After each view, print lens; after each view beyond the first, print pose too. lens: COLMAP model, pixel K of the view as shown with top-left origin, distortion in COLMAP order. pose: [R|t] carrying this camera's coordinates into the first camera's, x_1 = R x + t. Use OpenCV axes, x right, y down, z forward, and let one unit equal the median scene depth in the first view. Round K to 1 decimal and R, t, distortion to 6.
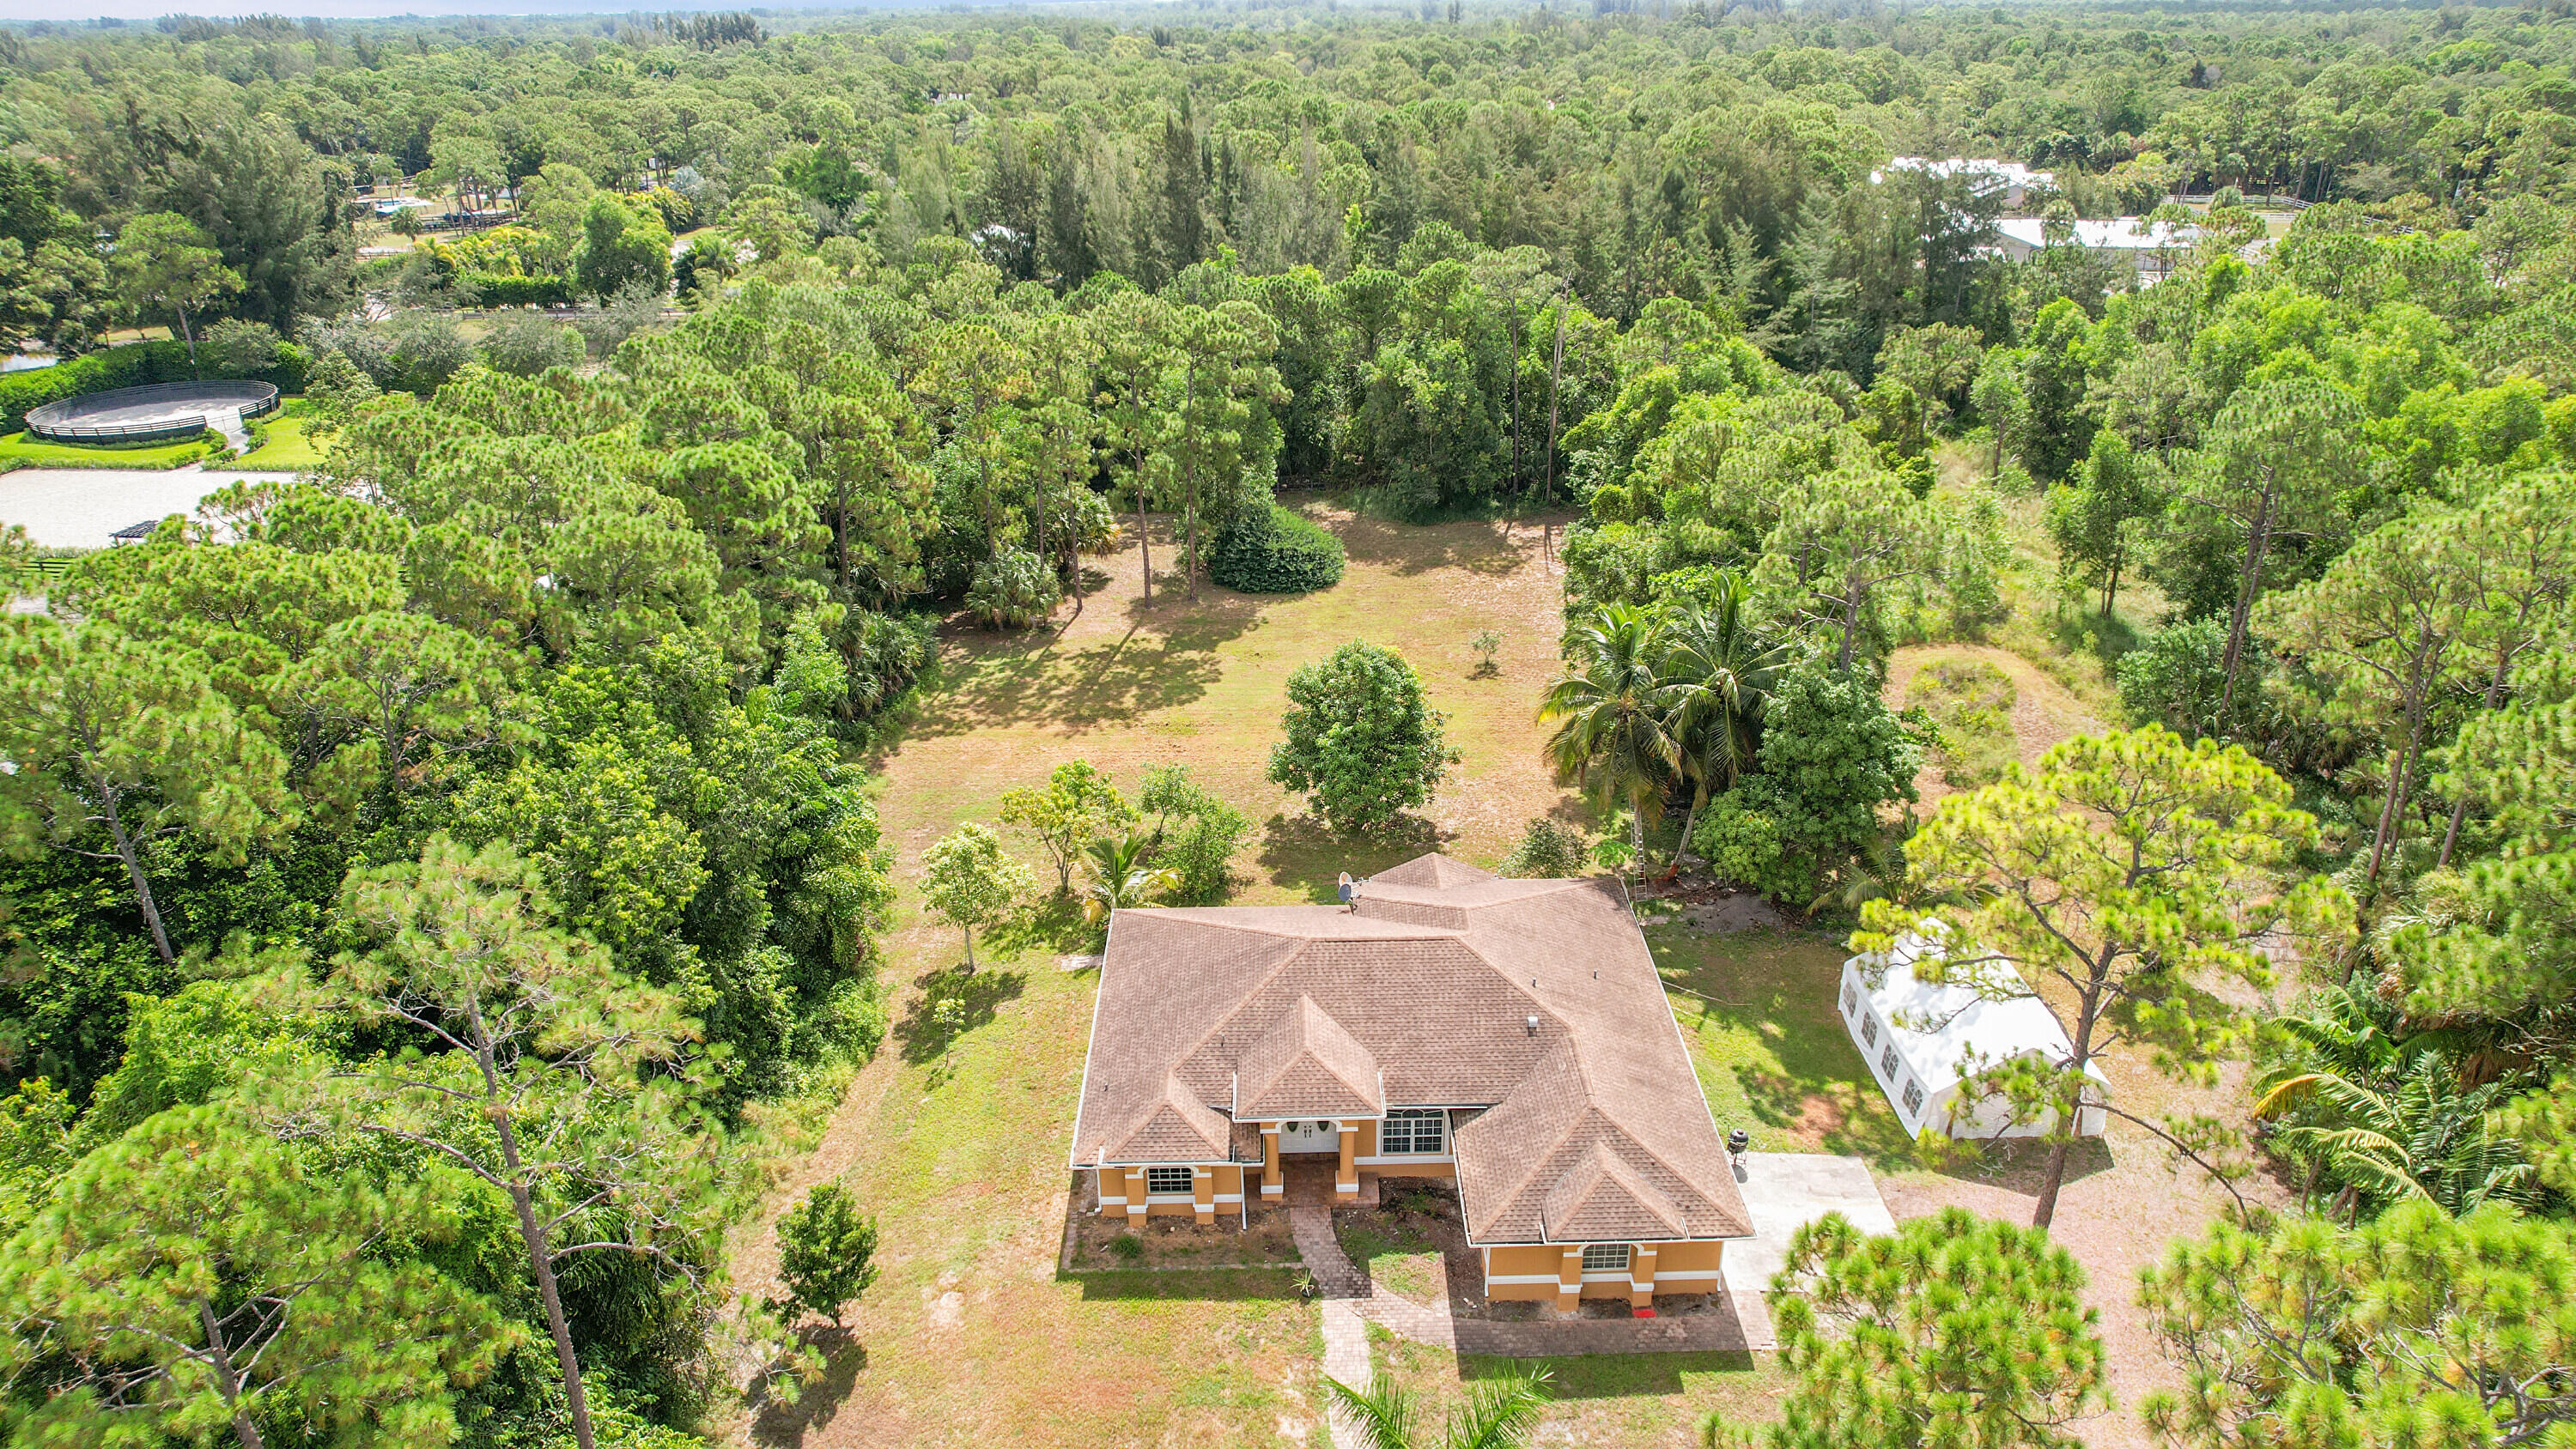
lens RADIAL K [[1650.2, 0, 1288.0], [0, 1650.2, 724.5], [0, 0, 1]] dist [-0.069817, 0.056551]
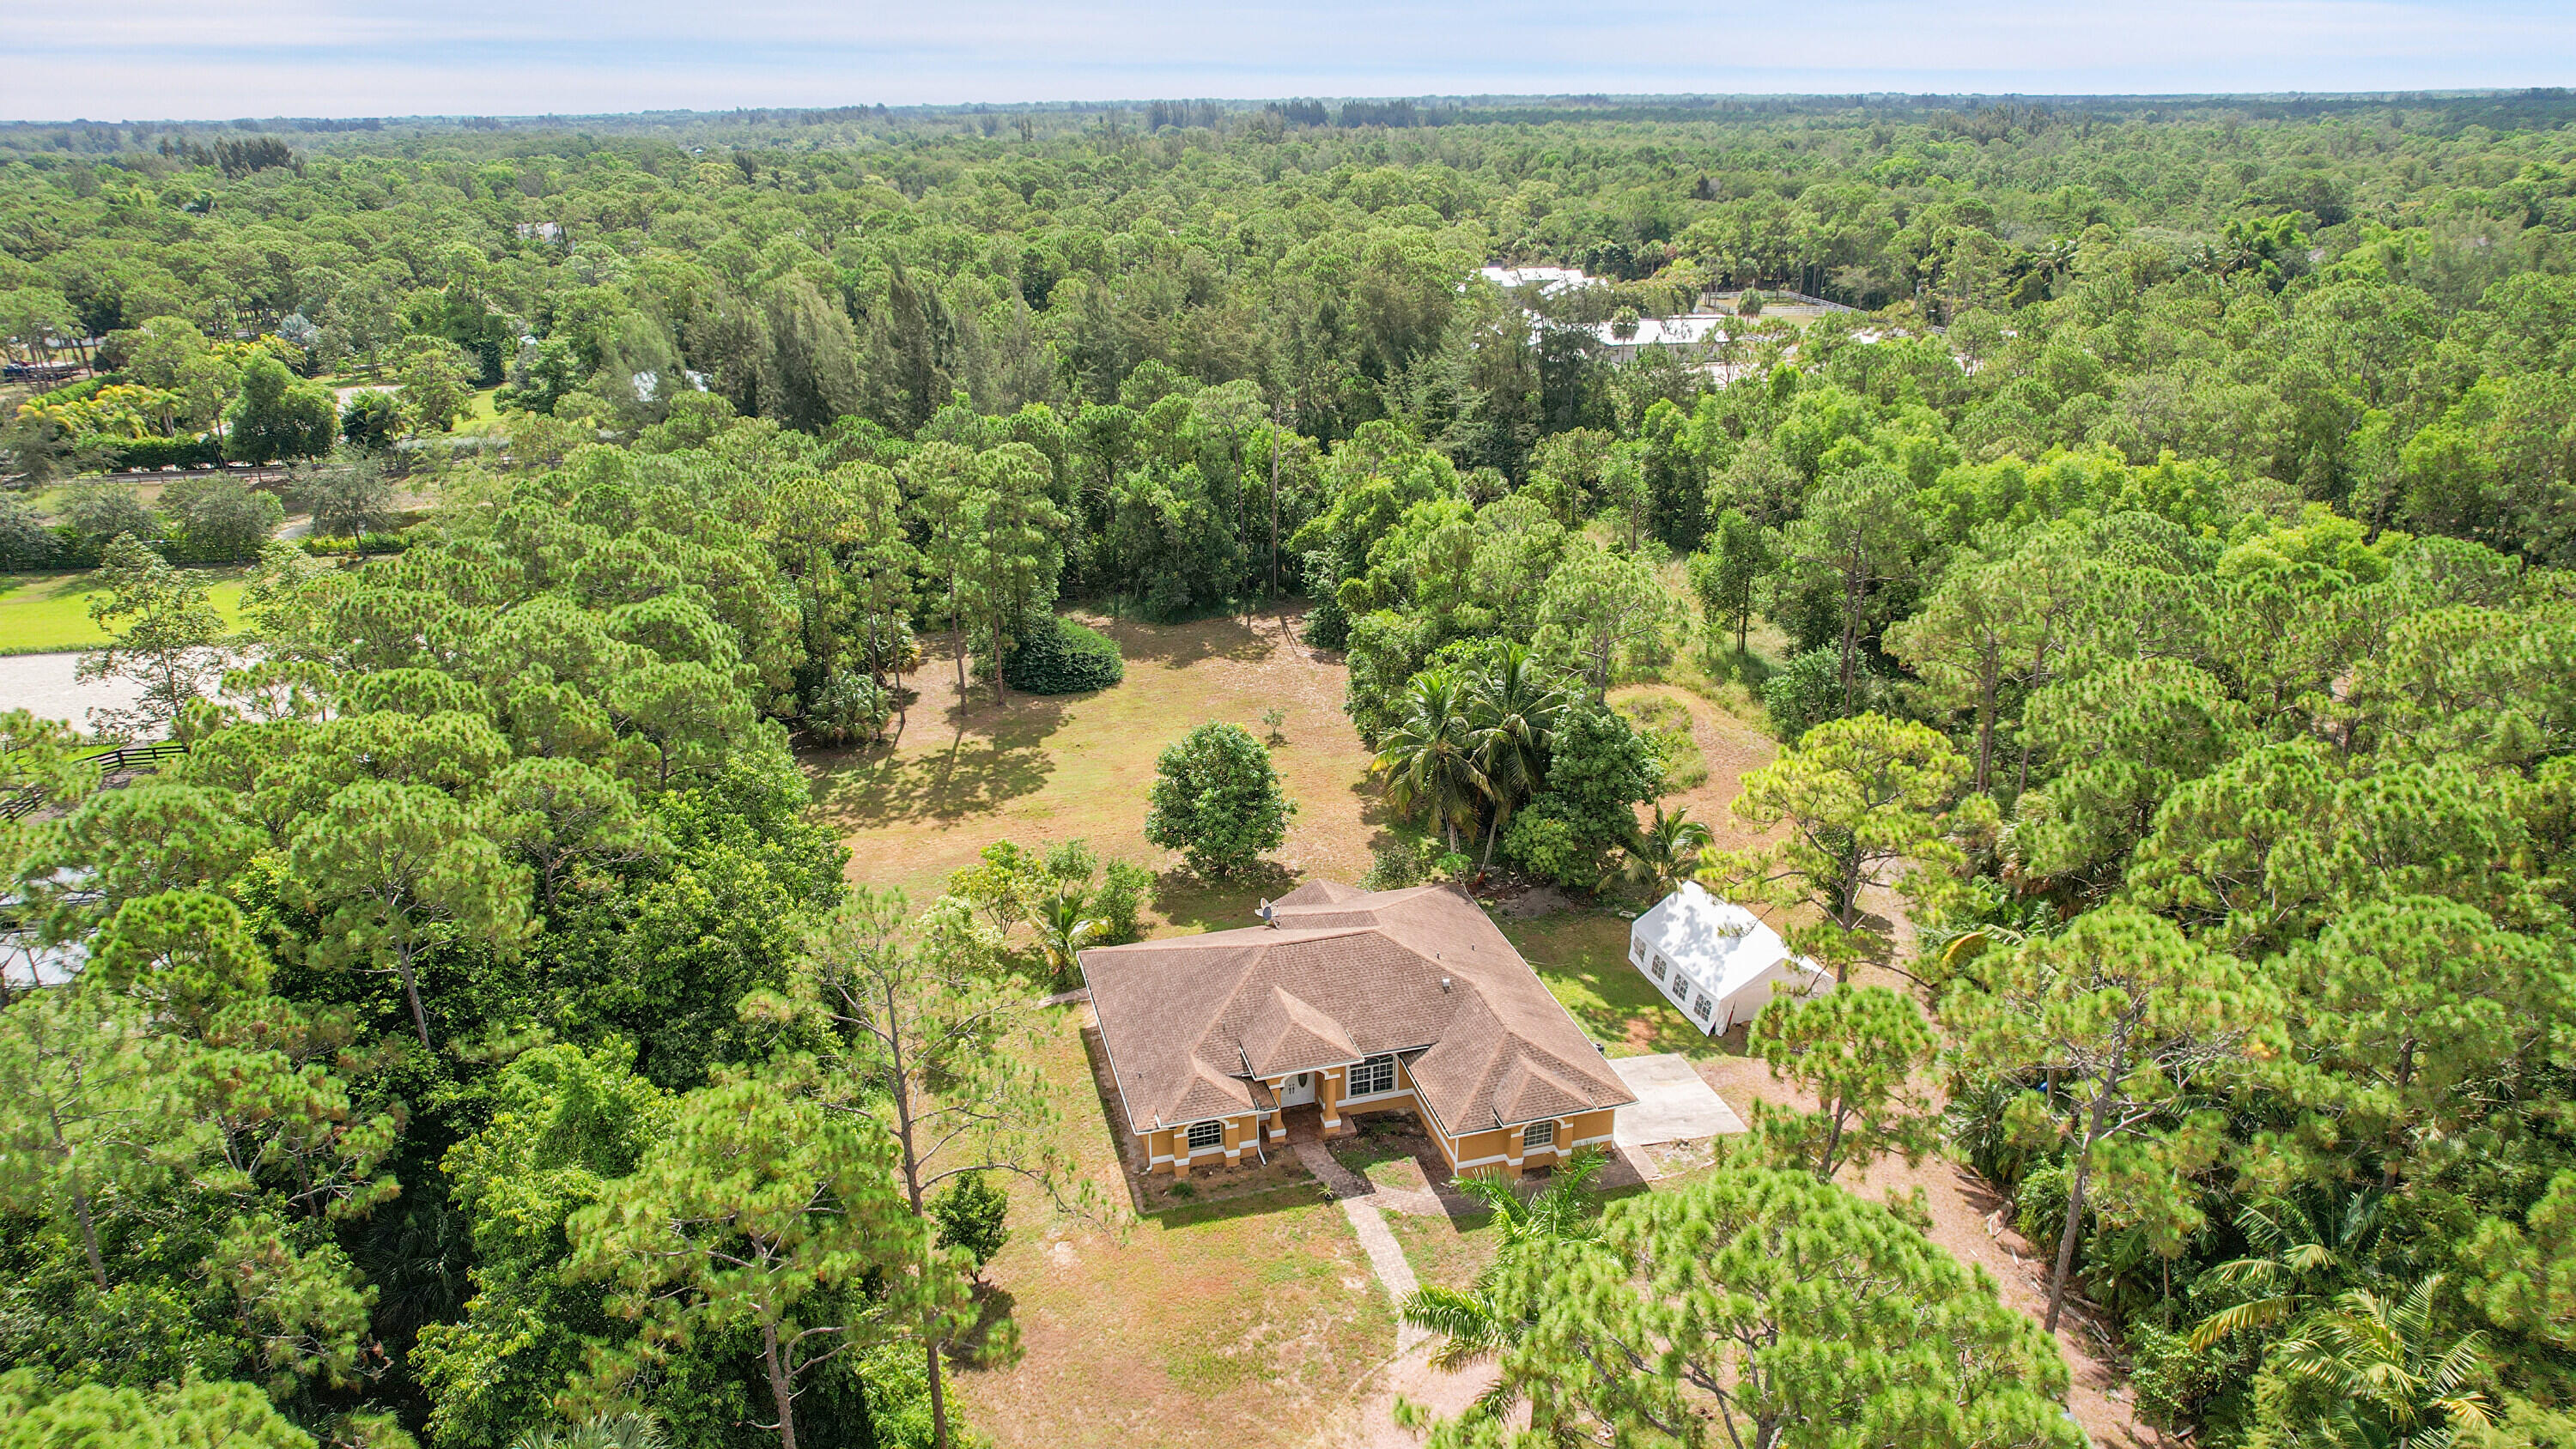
lens RADIAL K [[1650.2, 0, 1288.0], [0, 1650.2, 724.5], [0, 0, 1]] dist [-0.069817, 0.056551]
pose [[0.966862, -0.090454, 0.238738, -0.182144], [0.103812, 0.993625, -0.043957, 0.010797], [-0.233240, 0.067285, 0.970089, -0.190985]]
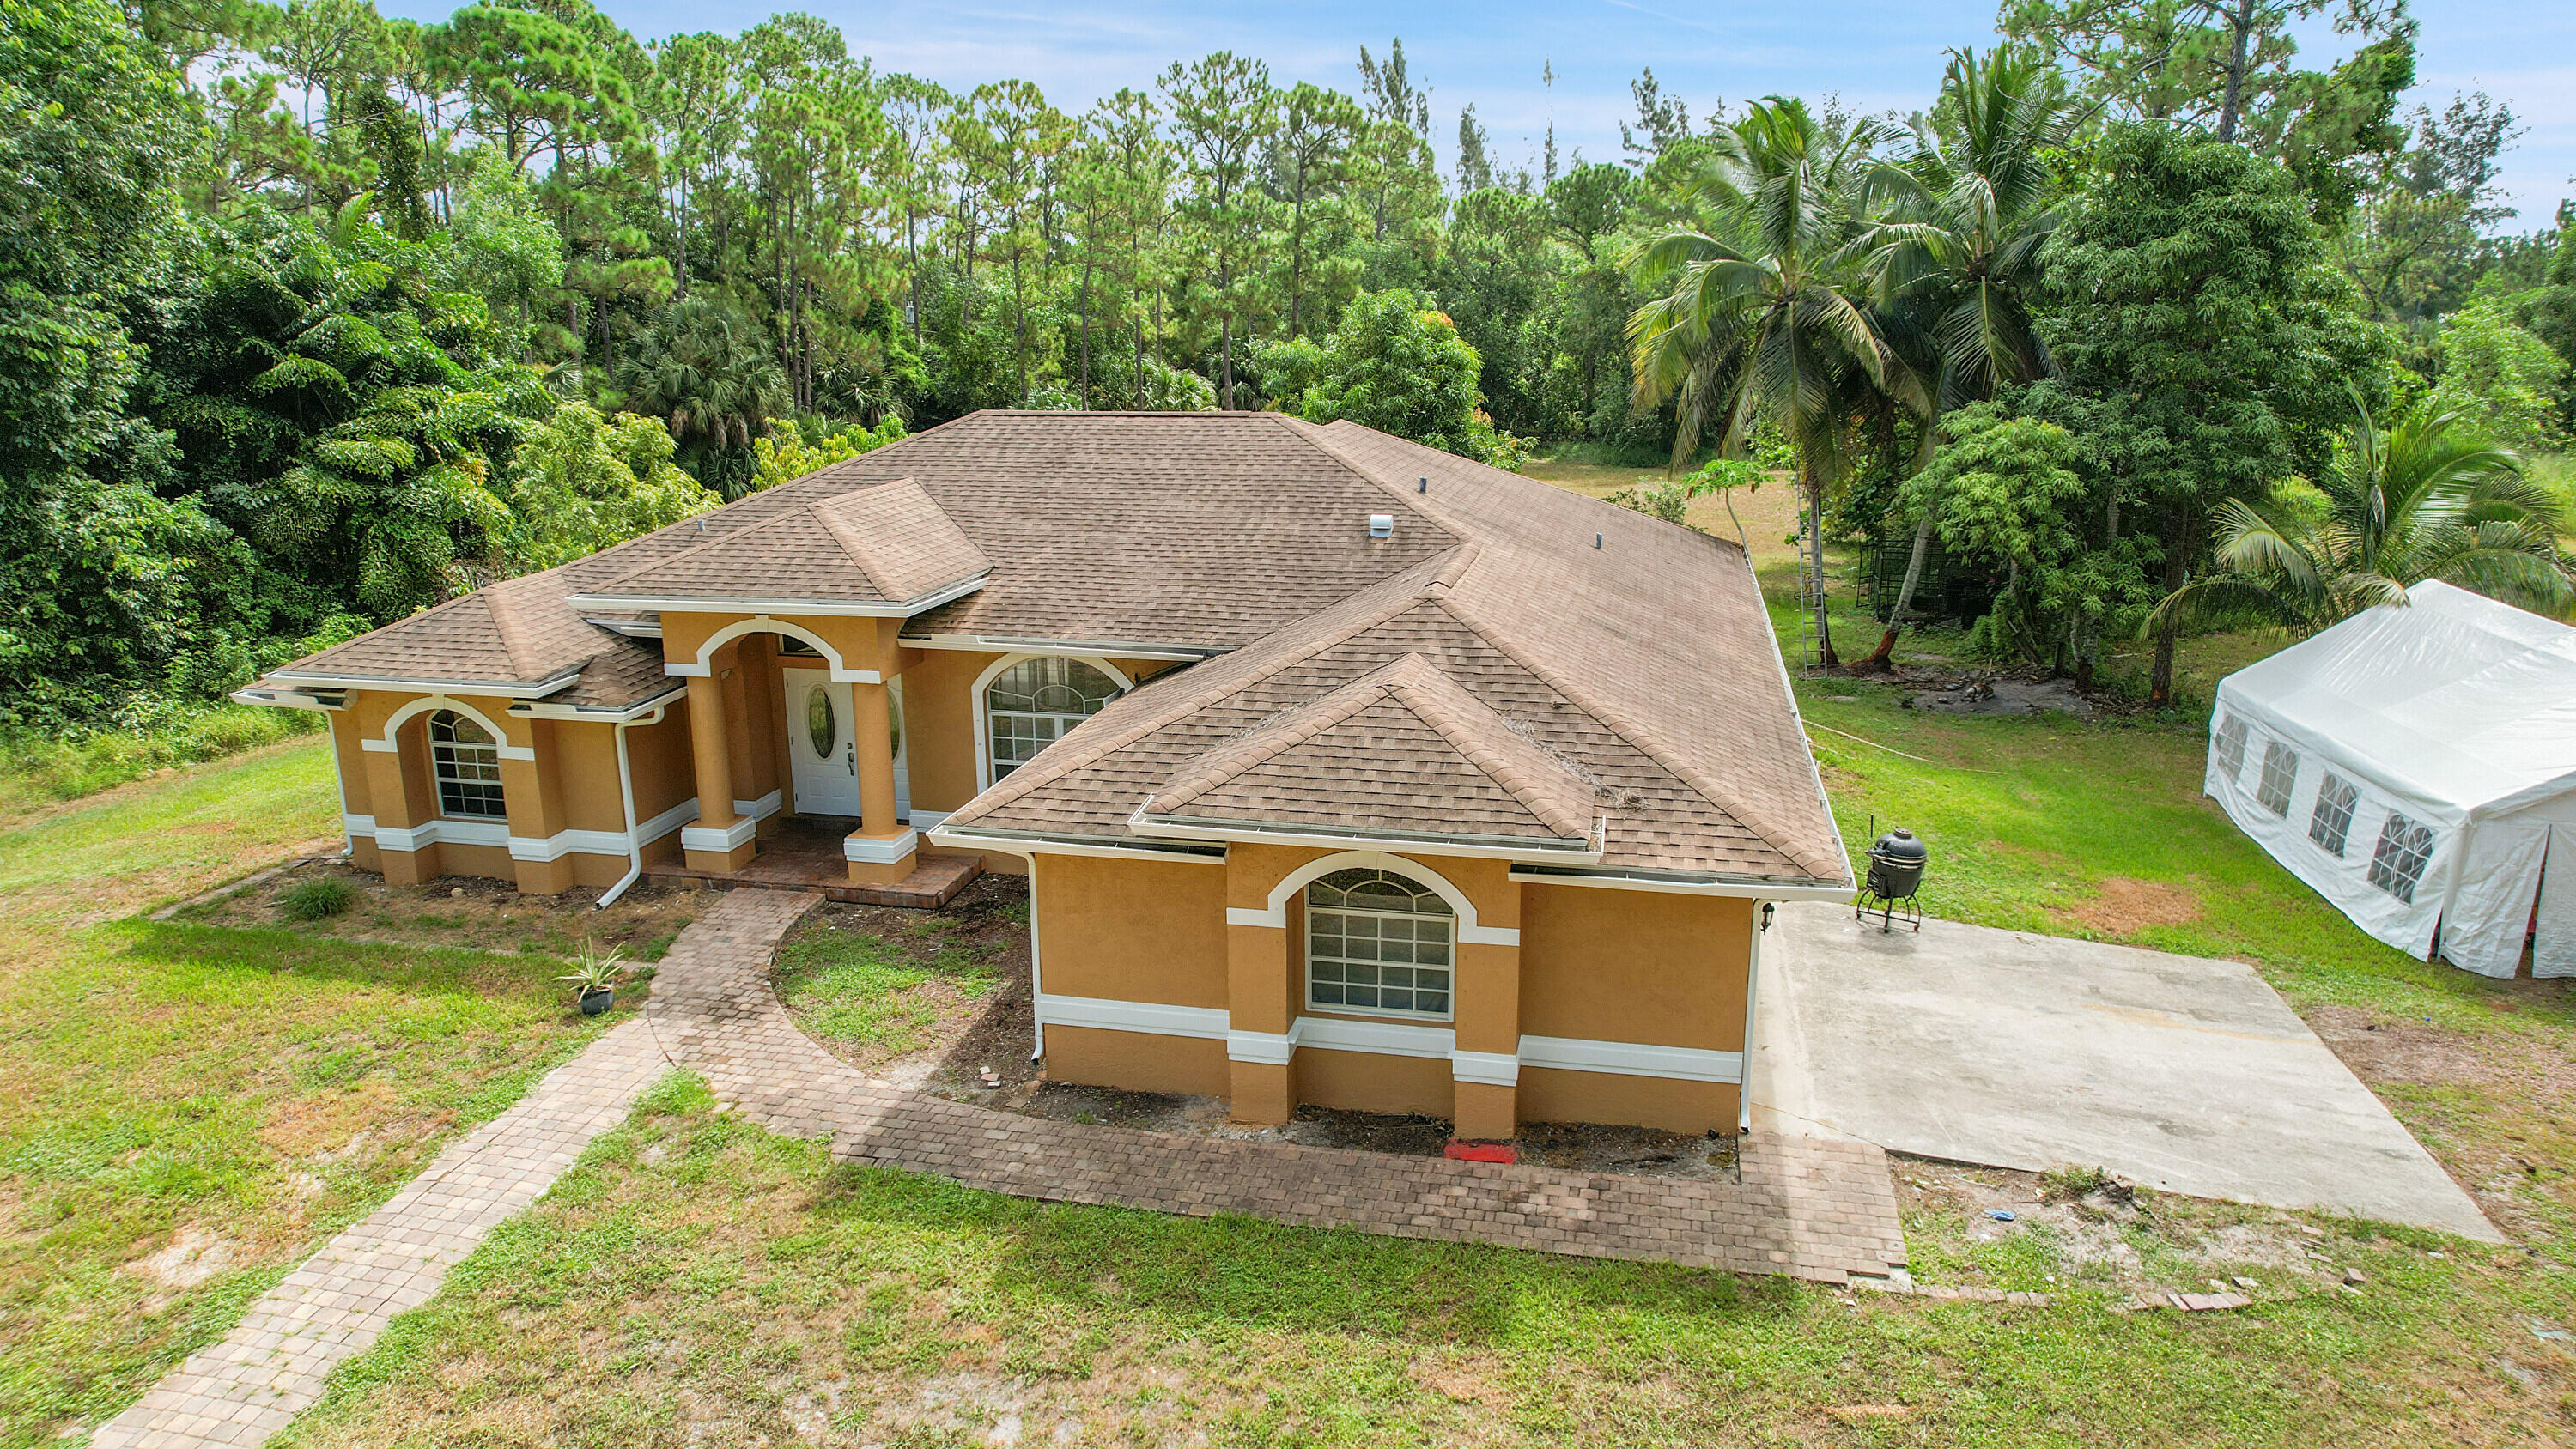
lens RADIAL K [[1644.3, 0, 1288.0], [0, 1644.3, 724.5], [0, 0, 1]] dist [-0.047628, 0.003470]
pose [[0.974389, 0.061459, -0.216309, 0.143111], [-0.095685, 0.983815, -0.151498, 0.193662], [0.203498, 0.168316, 0.964499, 0.395926]]
